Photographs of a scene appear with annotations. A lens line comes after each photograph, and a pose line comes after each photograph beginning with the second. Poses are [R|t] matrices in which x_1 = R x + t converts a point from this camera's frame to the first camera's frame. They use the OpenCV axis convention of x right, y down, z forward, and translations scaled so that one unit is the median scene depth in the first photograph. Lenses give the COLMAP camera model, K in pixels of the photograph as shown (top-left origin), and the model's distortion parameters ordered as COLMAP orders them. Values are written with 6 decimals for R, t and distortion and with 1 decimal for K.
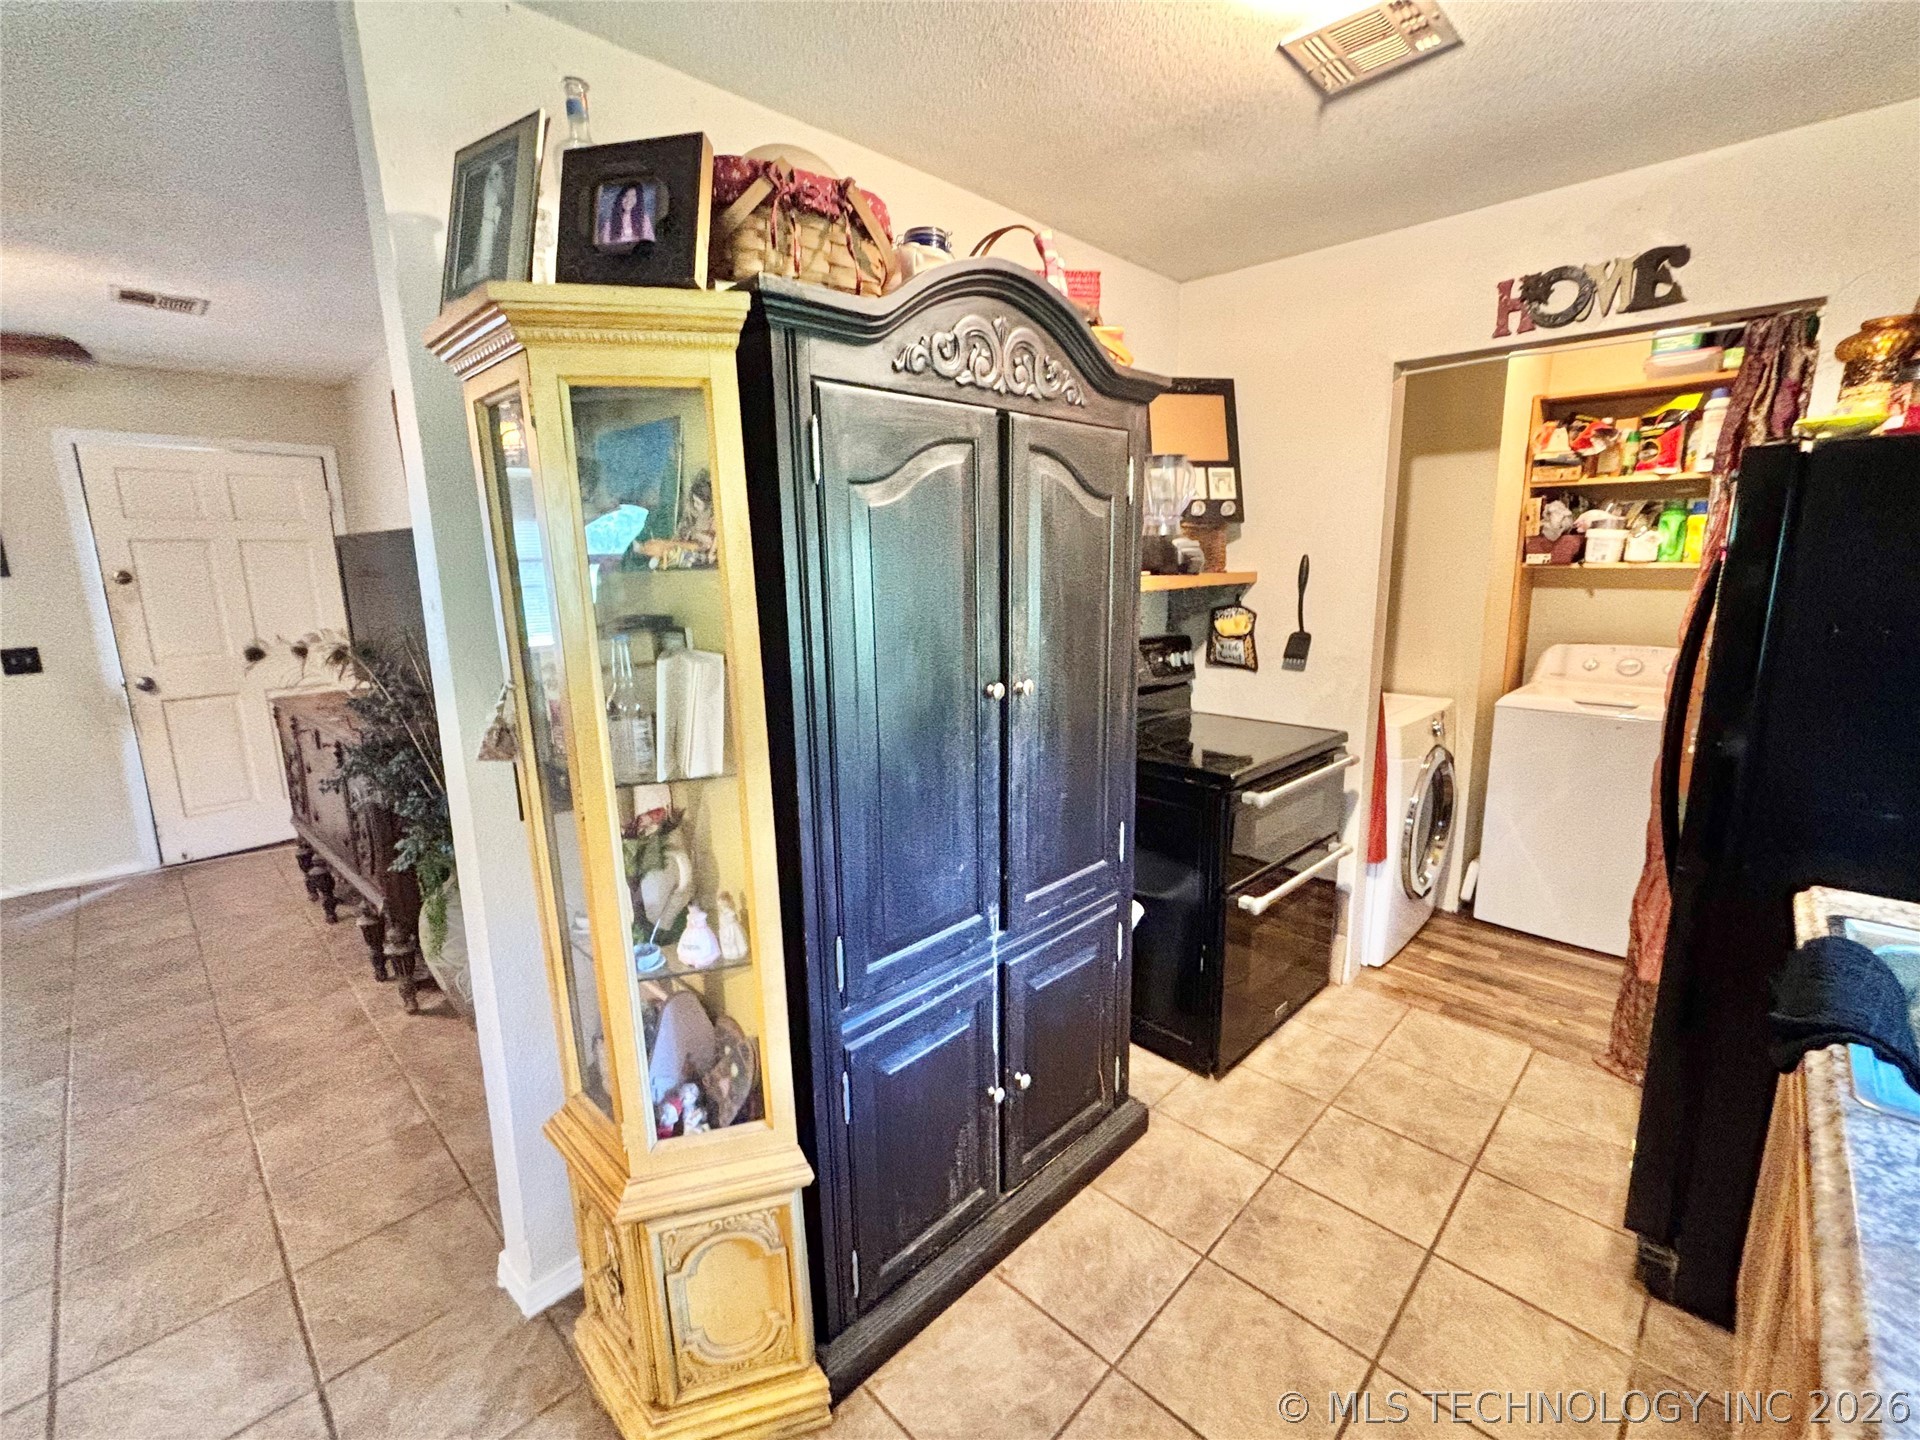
lens RADIAL K [[812.2, 0, 951.2], [0, 812.2, 712.3], [0, 0, 1]] dist [0.002389, -0.001484]
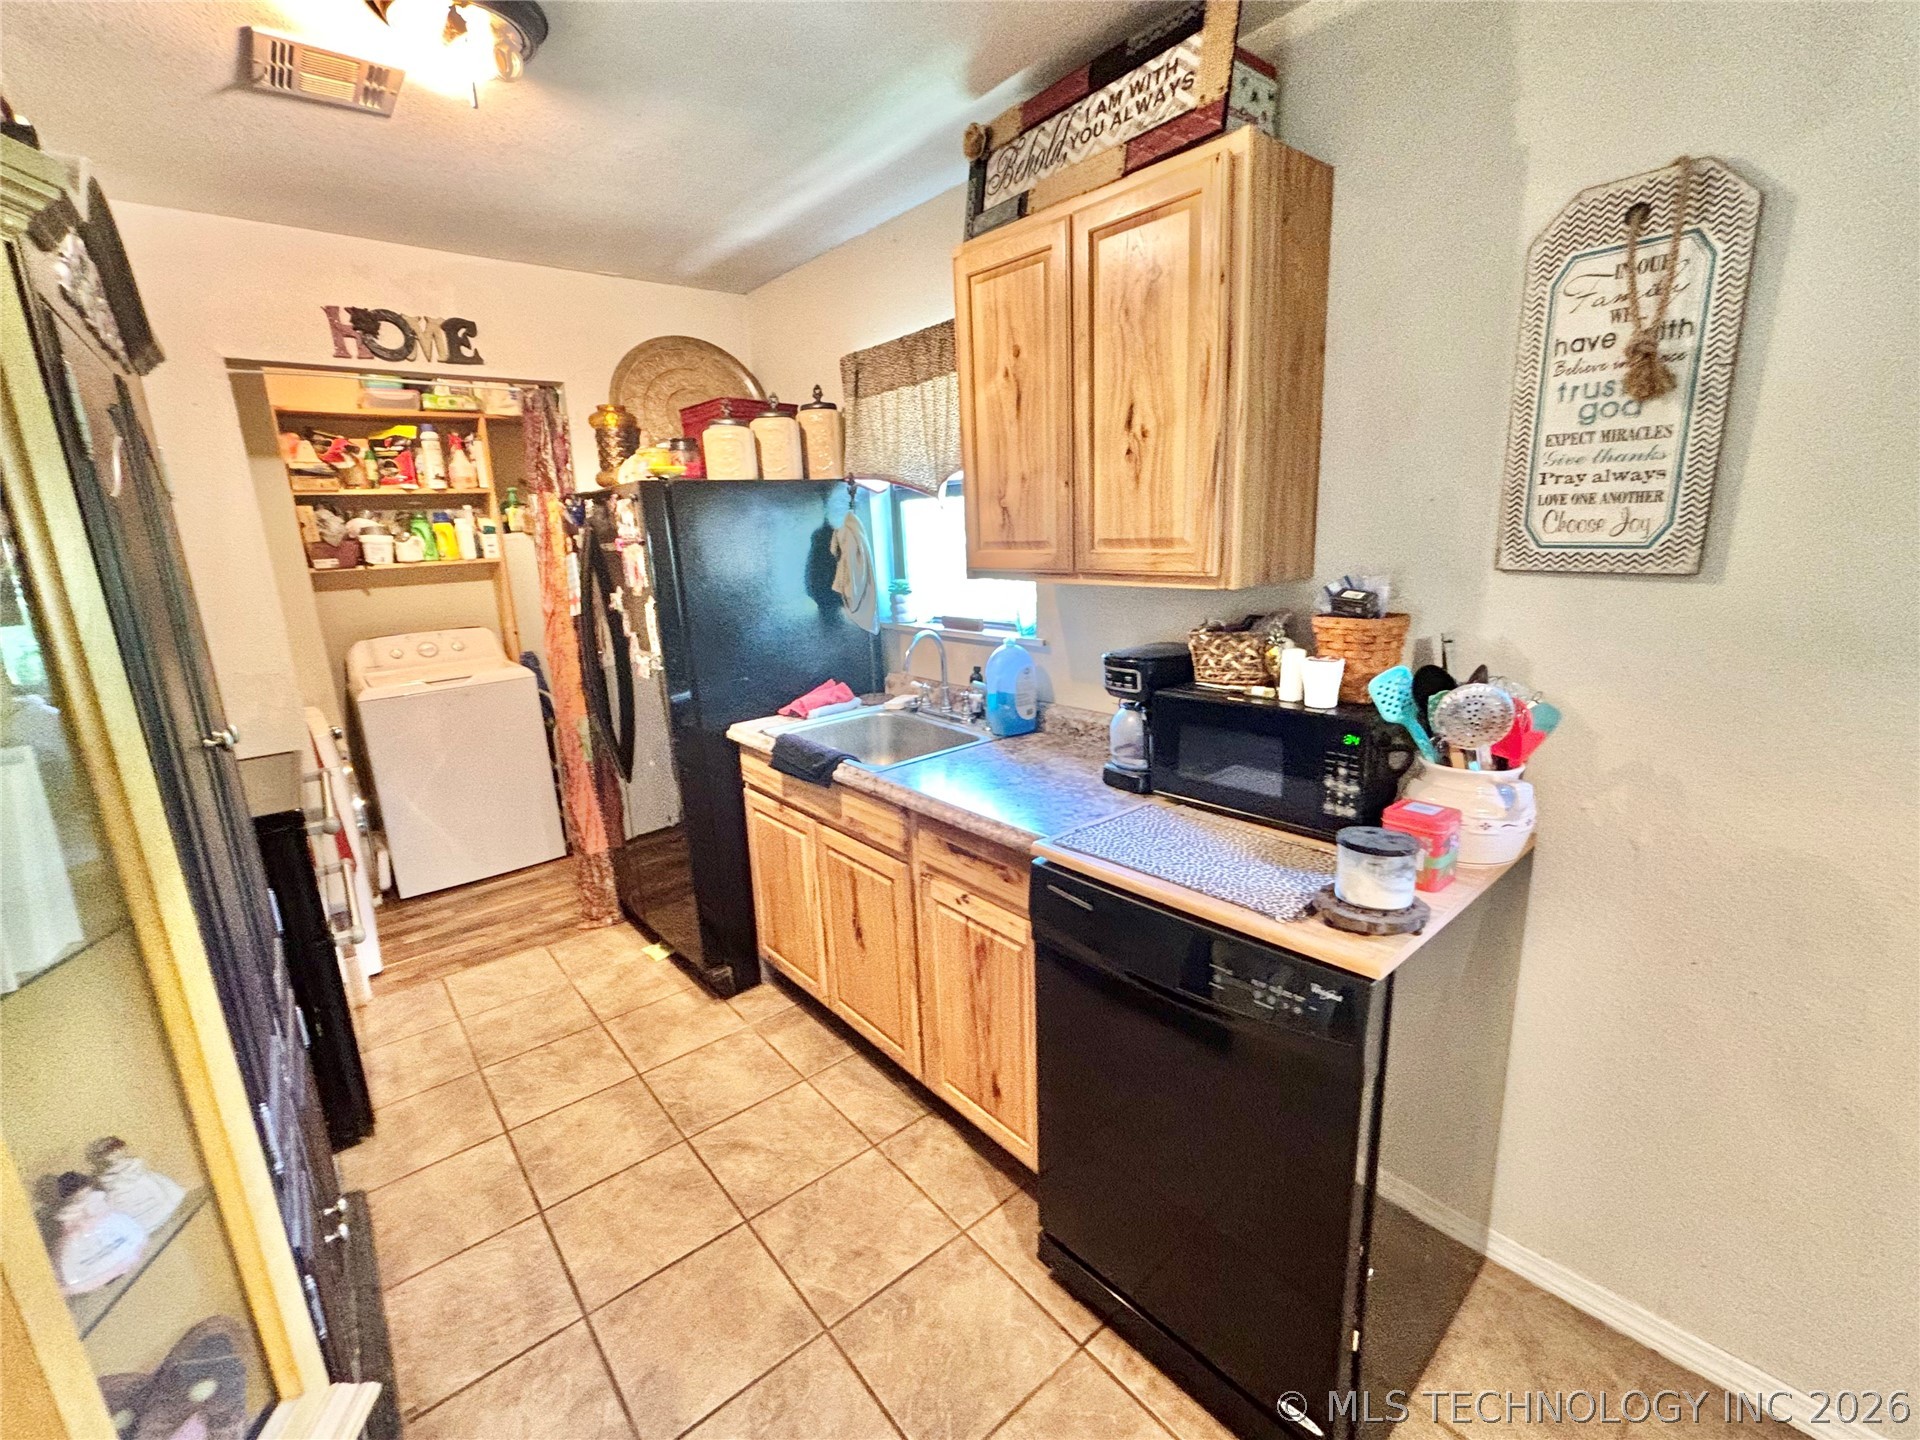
lens RADIAL K [[812.2, 0, 947.0], [0, 812.2, 707.8], [0, 0, 1]] dist [0.002389, -0.001484]
pose [[0.120049, -0.209875, 0.970330, -0.262666], [0.226105, 0.957492, 0.179124, -0.017172], [-0.966677, 0.197893, 0.162400, 0.091616]]
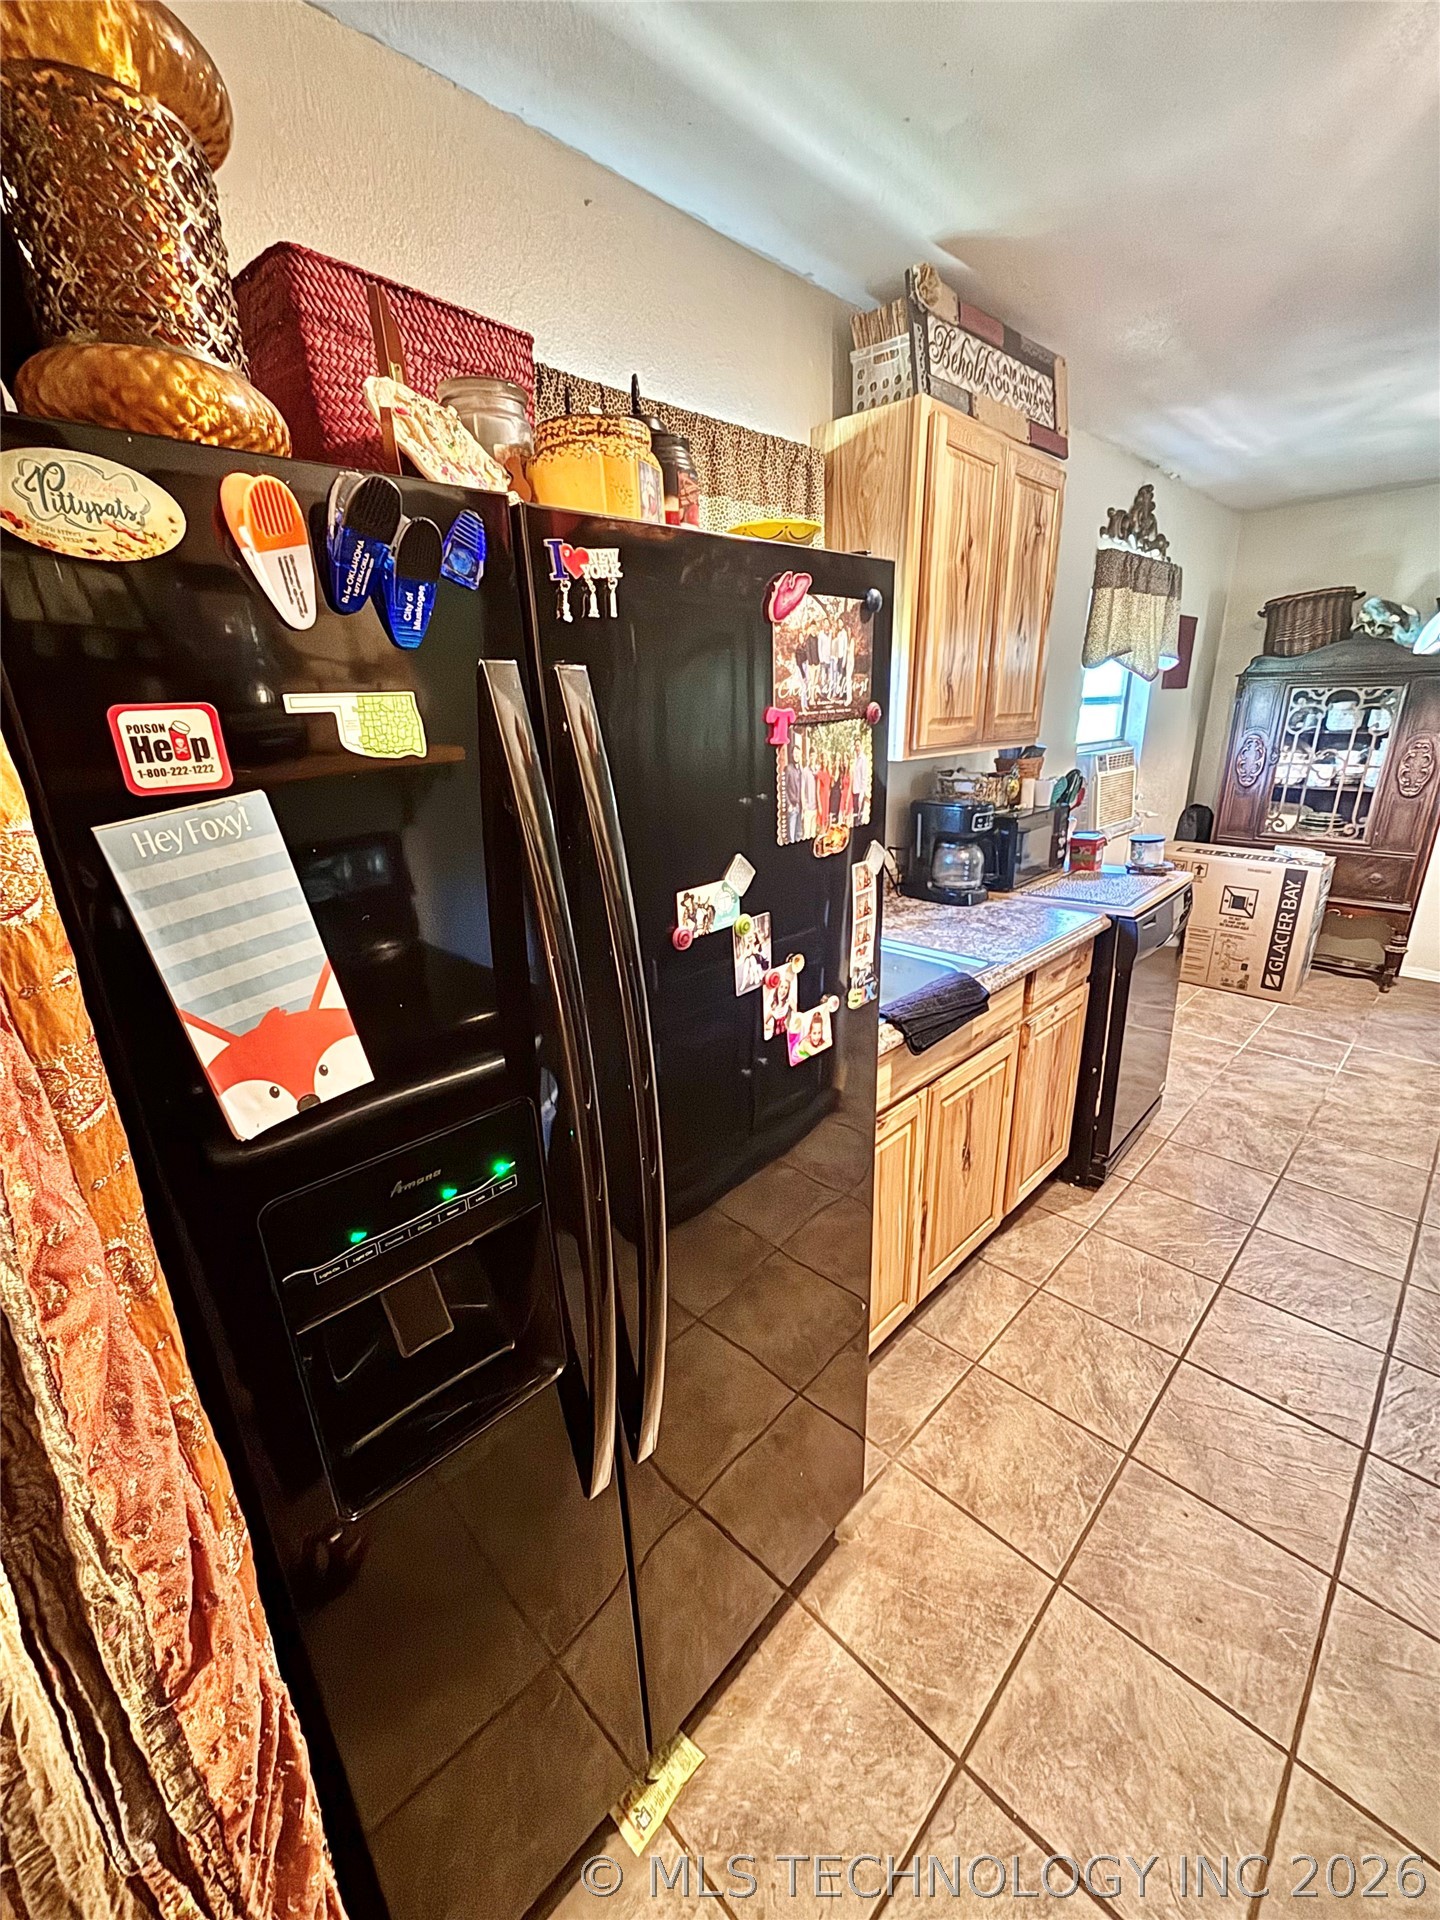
lens RADIAL K [[812.2, 0, 723.8], [0, 812.2, 971.9], [0, 0, 1]] dist [0.002389, -0.001484]
pose [[-0.999099, 0.039369, 0.015869, 0.456076], [0.042098, 0.871174, 0.489166, -0.152688], [0.005433, 0.489393, -0.872046, 0.723620]]
